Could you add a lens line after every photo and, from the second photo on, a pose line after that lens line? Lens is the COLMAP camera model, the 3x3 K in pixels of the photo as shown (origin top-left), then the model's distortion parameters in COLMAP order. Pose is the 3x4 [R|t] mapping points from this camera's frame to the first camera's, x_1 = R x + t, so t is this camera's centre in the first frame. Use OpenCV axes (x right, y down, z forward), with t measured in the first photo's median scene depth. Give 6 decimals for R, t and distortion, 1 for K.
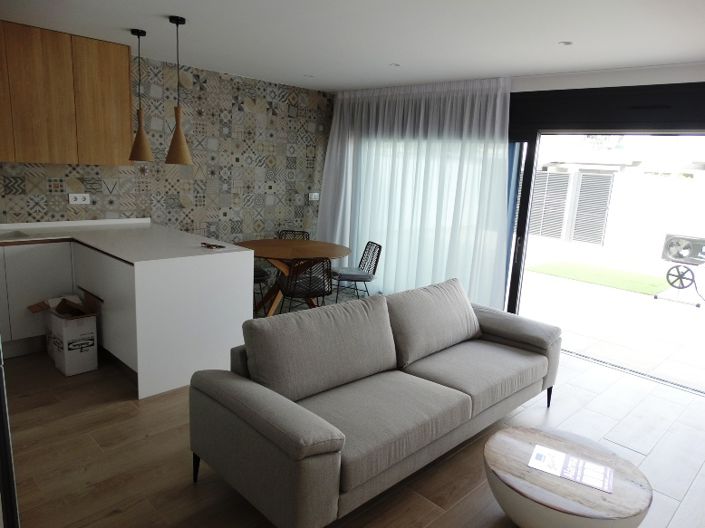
lens RADIAL K [[499.0, 0, 352.5], [0, 499.0, 264.0], [0, 0, 1]] dist [0.001296, -0.001209]
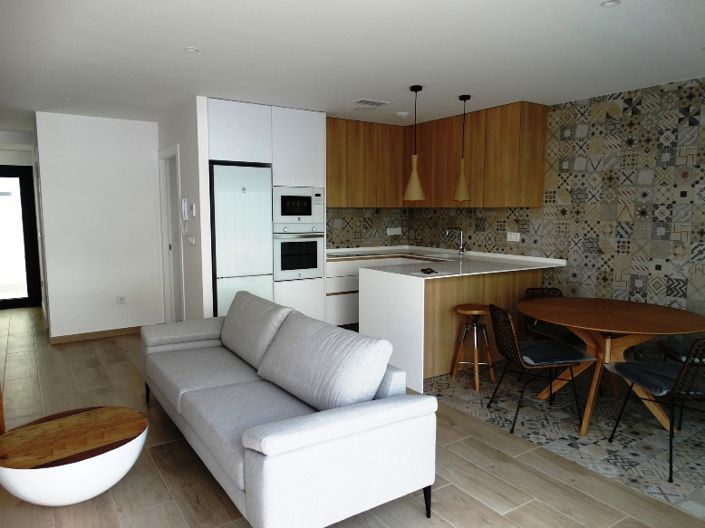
lens RADIAL K [[499.0, 0, 352.5], [0, 499.0, 264.0], [0, 0, 1]] dist [0.001296, -0.001209]
pose [[-0.193788, 0.052245, -0.979651, 0.607791], [-0.206680, 0.973995, 0.092827, -0.085525], [0.959025, 0.220464, -0.177950, 0.744869]]
